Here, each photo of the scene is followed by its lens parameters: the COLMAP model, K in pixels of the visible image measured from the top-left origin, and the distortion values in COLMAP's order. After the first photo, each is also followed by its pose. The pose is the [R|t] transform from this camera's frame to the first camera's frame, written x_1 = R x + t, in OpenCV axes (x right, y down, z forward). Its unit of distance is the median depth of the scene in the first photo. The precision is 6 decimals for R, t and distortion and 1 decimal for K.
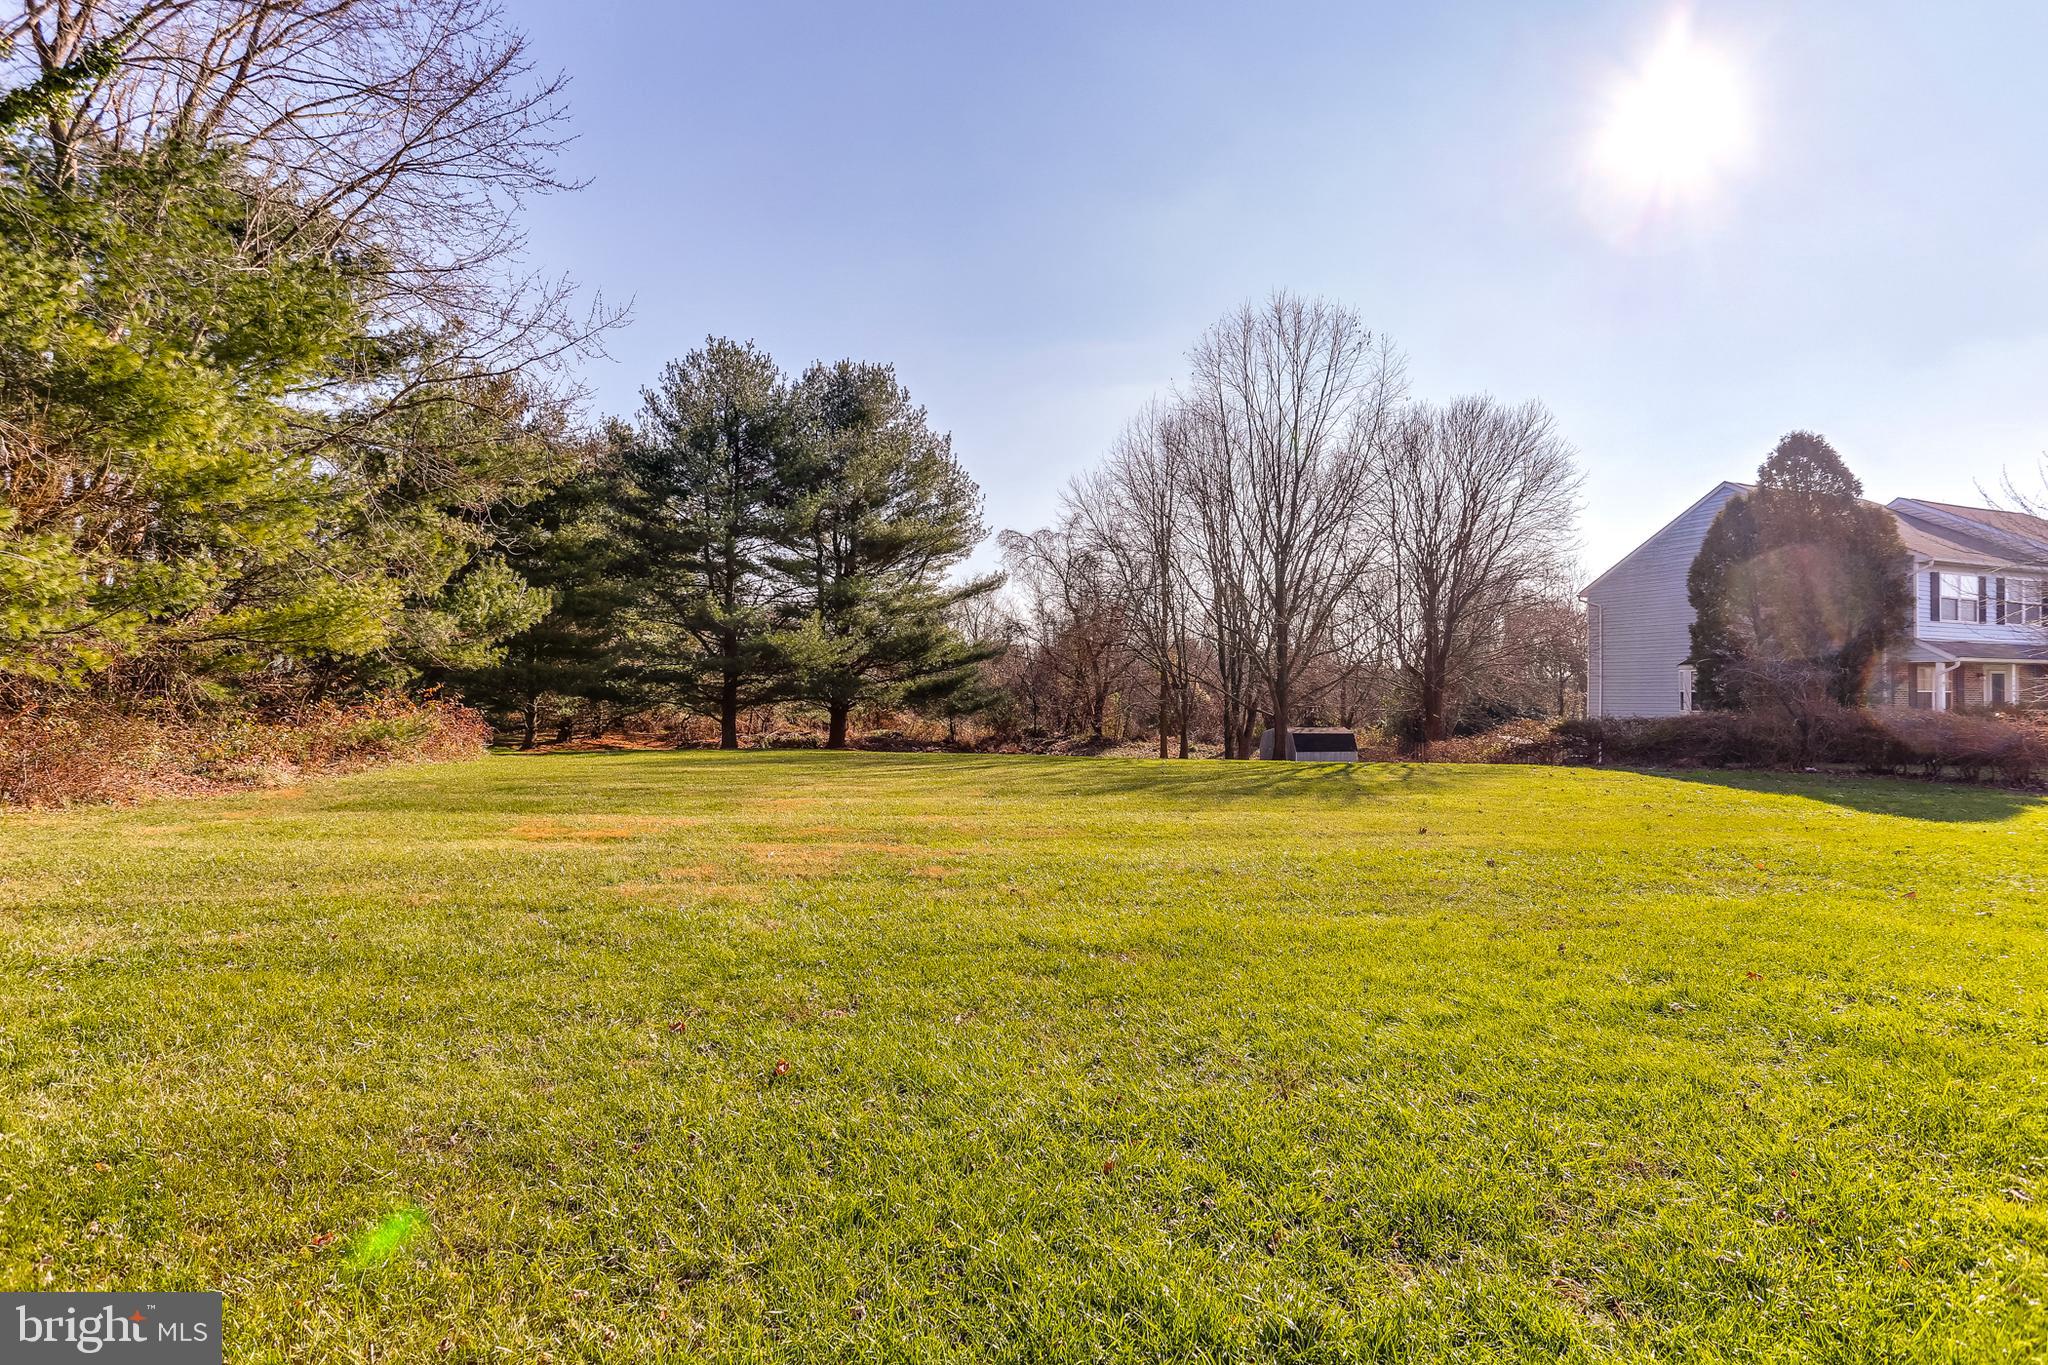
lens RADIAL K [[1009.5, 0, 1039.5], [0, 1009.5, 676.8], [0, 0, 1]] dist [-0.027649, 0.005192]
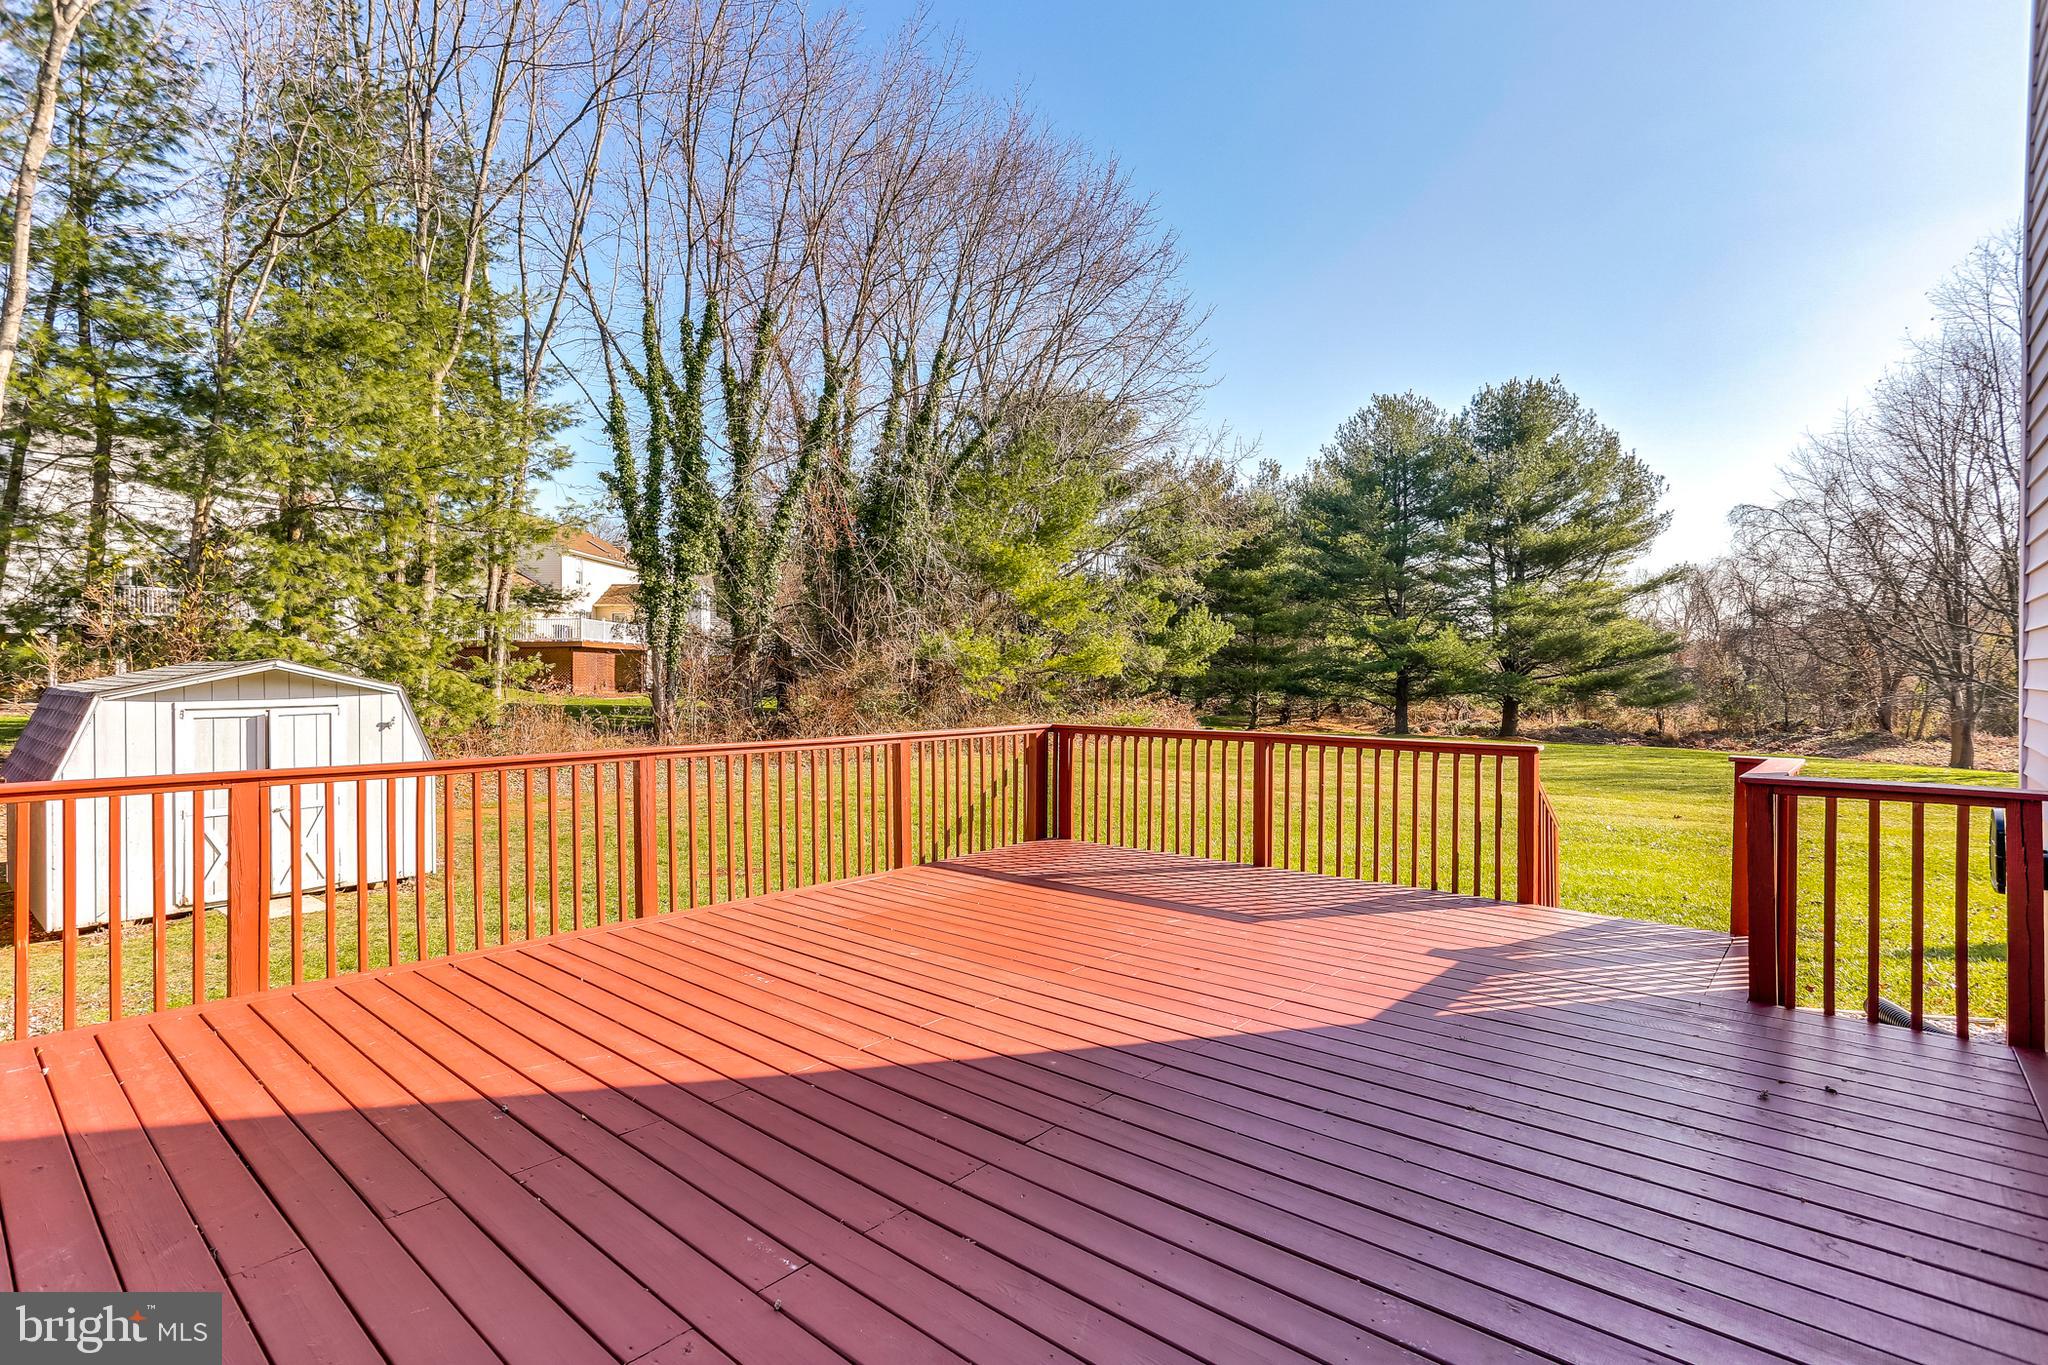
lens RADIAL K [[1009.5, 0, 1021.0], [0, 1009.5, 679.7], [0, 0, 1]] dist [-0.027649, 0.005192]
pose [[0.729108, 0.000068, -0.684399, 0.174721], [0.015556, 0.999740, 0.016672, -0.019813], [0.684222, -0.022802, 0.728917, -0.170955]]
